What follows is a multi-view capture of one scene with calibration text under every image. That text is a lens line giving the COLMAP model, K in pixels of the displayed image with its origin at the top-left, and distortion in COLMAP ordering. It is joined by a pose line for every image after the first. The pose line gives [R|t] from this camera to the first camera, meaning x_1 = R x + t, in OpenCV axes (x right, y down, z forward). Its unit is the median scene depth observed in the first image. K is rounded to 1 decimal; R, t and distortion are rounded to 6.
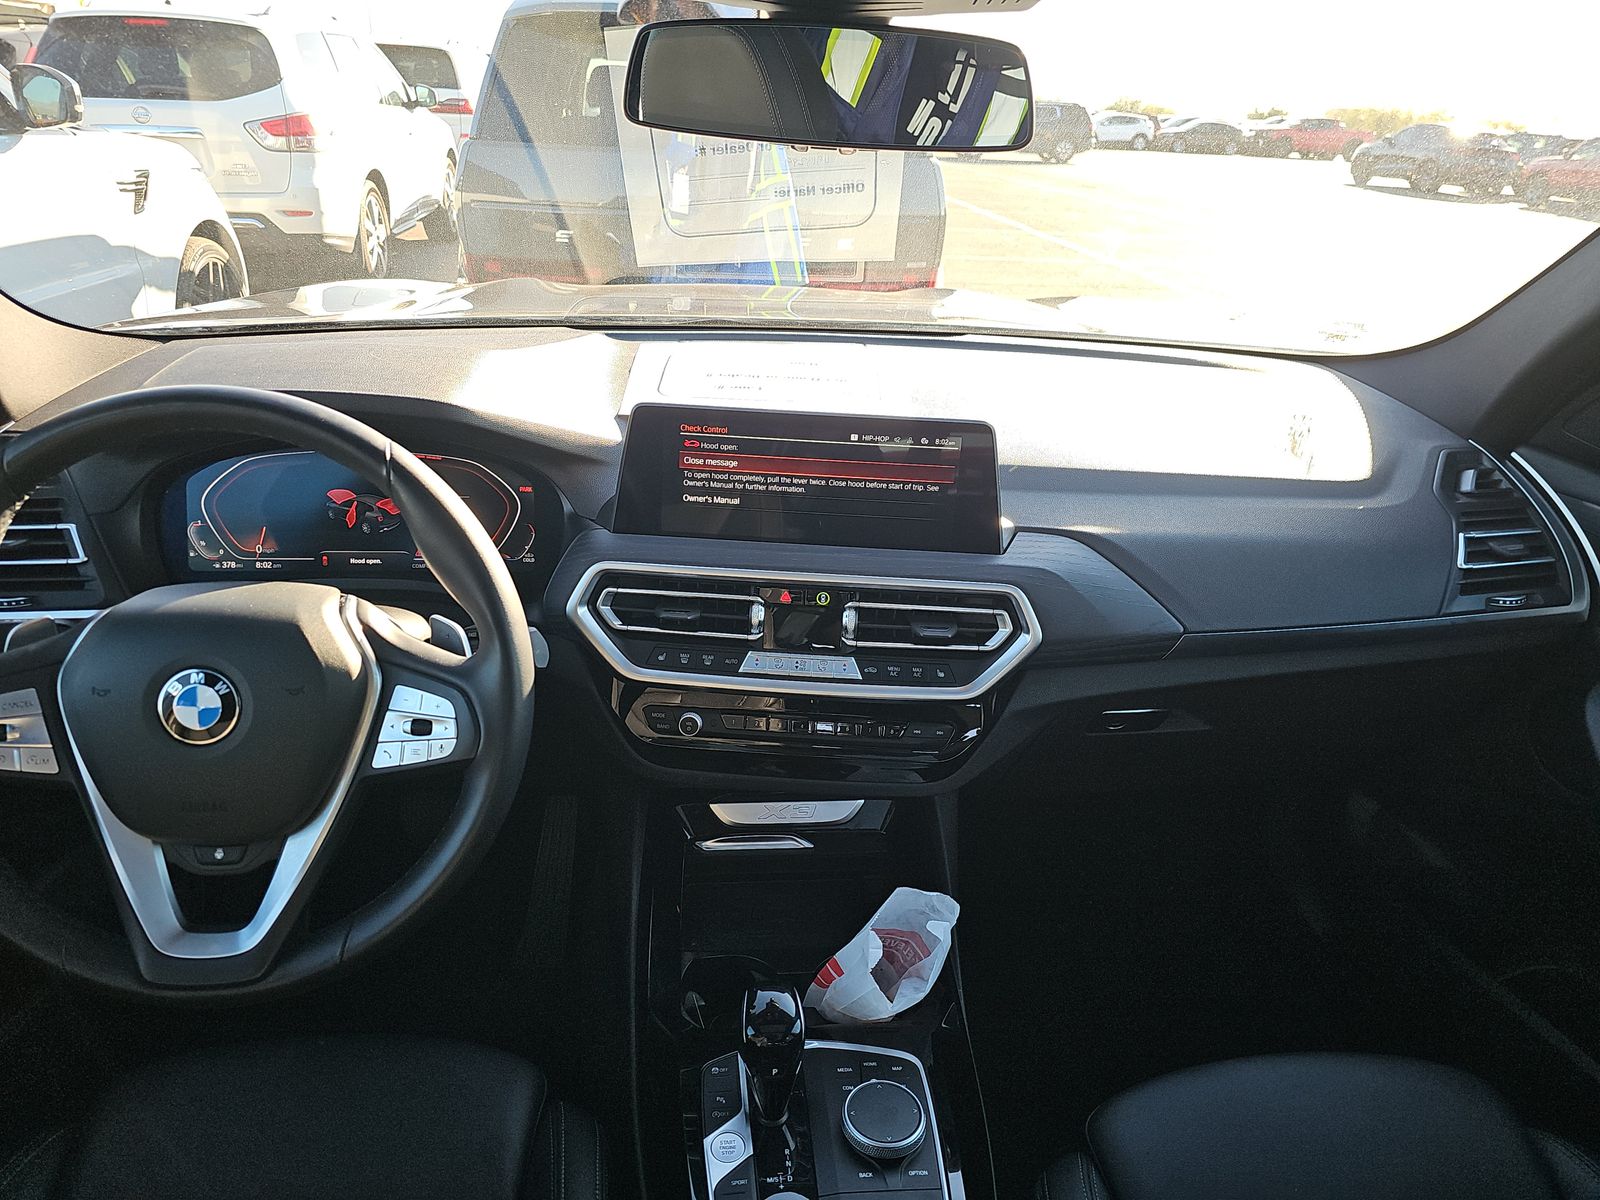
lens RADIAL K [[1063.9, 0, 808.3], [0, 1063.9, 589.2], [0, 0, 1]] dist [0.036388, -0.016702]
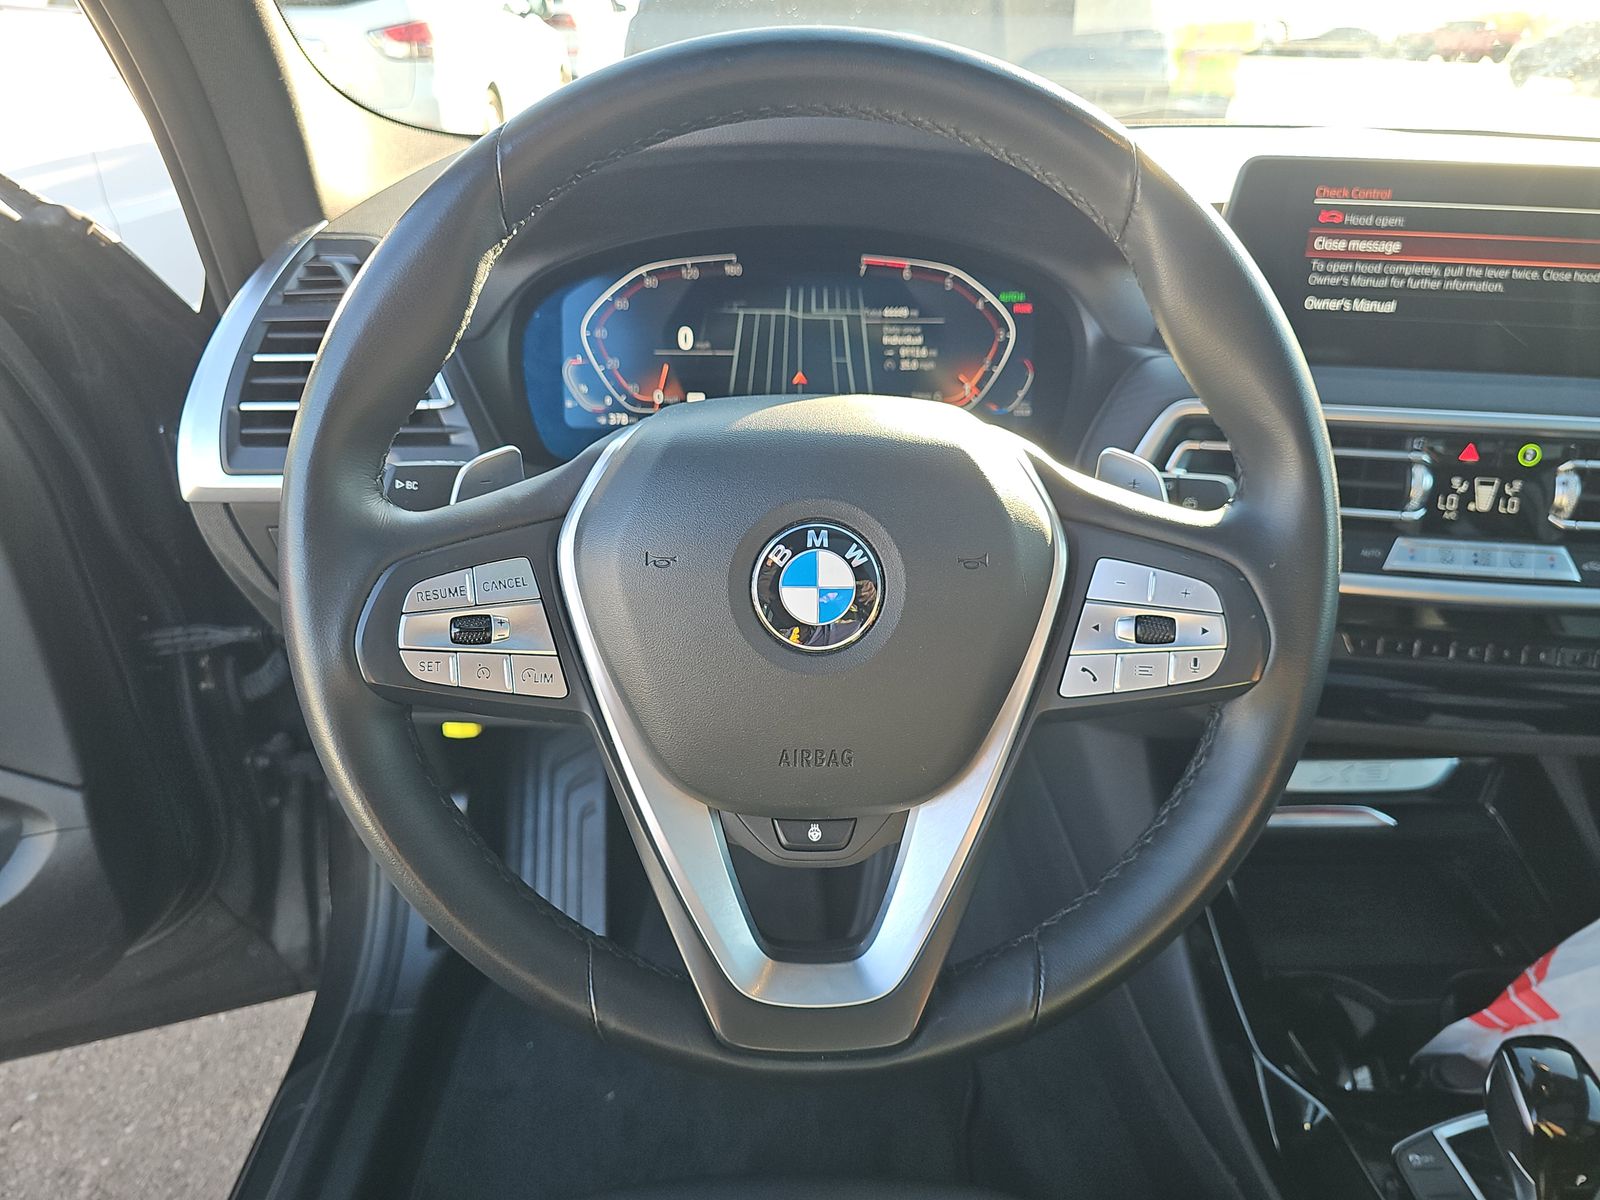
lens RADIAL K [[1063.9, 0, 797.9], [0, 1063.9, 607.6], [0, 0, 1]] dist [0.036388, -0.016702]
pose [[0.996967, 0.007071, -0.077506, -0.379218], [-0.001910, 0.997788, 0.066456, 0.058438], [0.077804, -0.066107, 0.994775, 0.302462]]
